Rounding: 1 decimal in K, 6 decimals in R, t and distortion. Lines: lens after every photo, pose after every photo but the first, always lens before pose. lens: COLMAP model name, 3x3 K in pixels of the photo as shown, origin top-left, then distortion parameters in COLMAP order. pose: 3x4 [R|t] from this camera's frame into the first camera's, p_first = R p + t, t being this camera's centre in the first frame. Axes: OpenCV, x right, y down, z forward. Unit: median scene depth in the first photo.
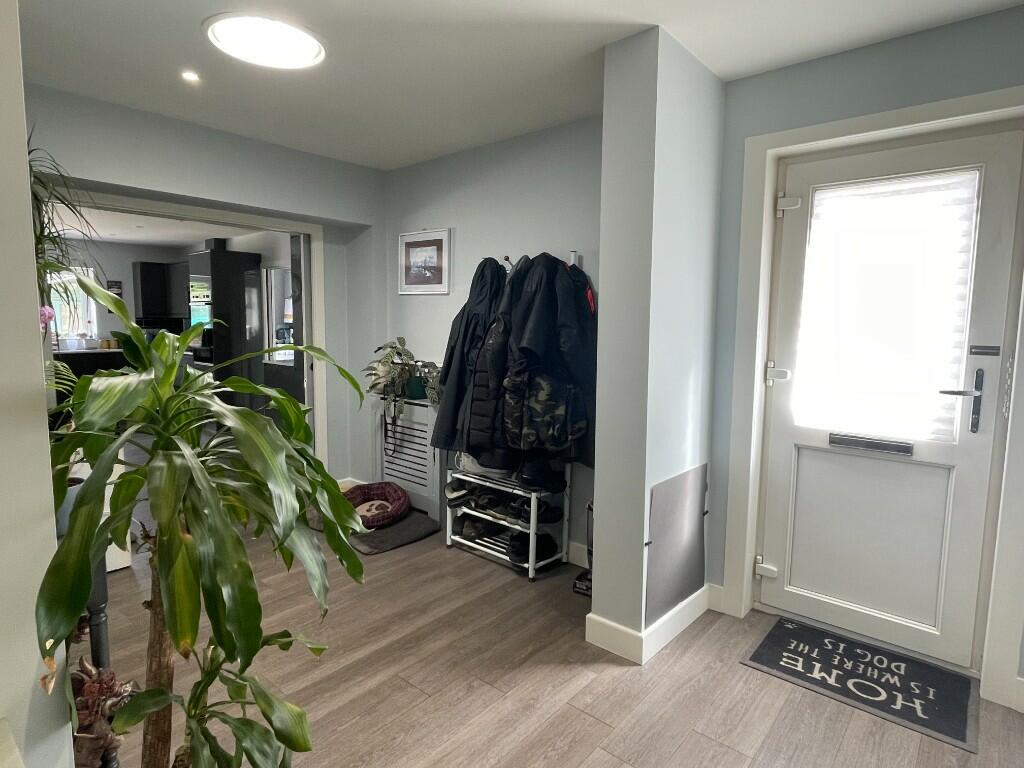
lens RADIAL K [[569.2, 0, 512.0], [0, 569.2, 384.0], [0, 0, 1]] dist [-0.000593, -0.000115]
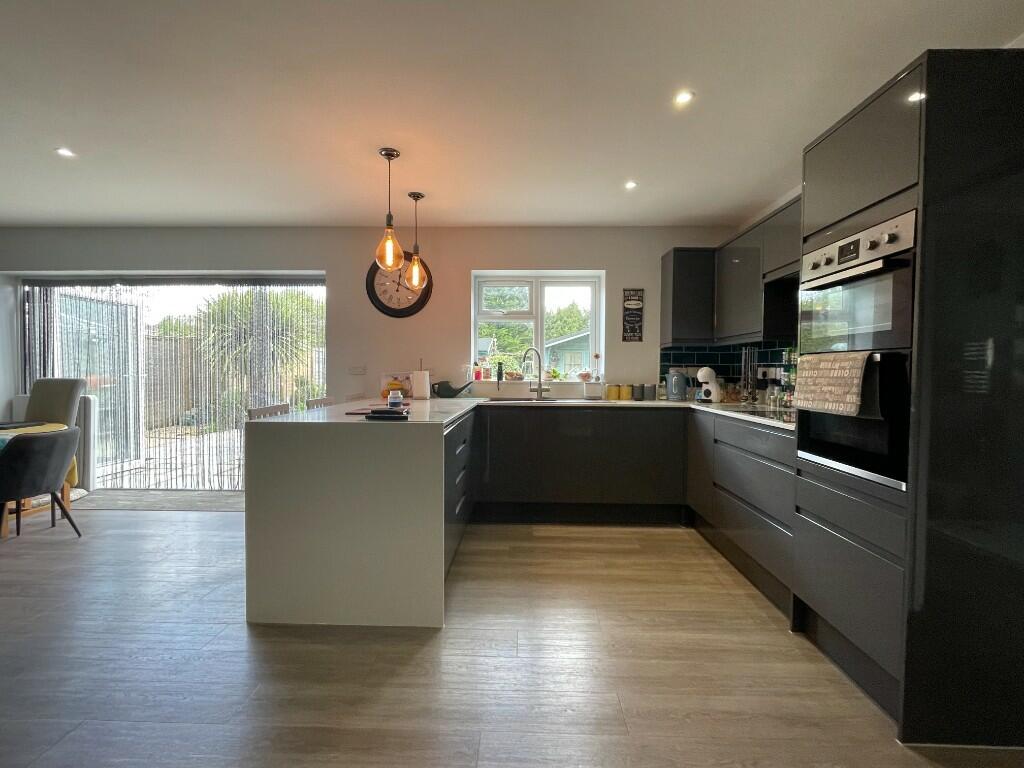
lens RADIAL K [[448.7, 0, 512.0], [0, 448.7, 384.0], [0, 0, 1]] dist [-0.000262, -0.000010]
pose [[0.628289, 0.018531, -0.777759, -0.406531], [-0.083075, 0.995598, -0.043388, -0.047593], [0.773532, 0.091873, 0.627063, 0.609049]]
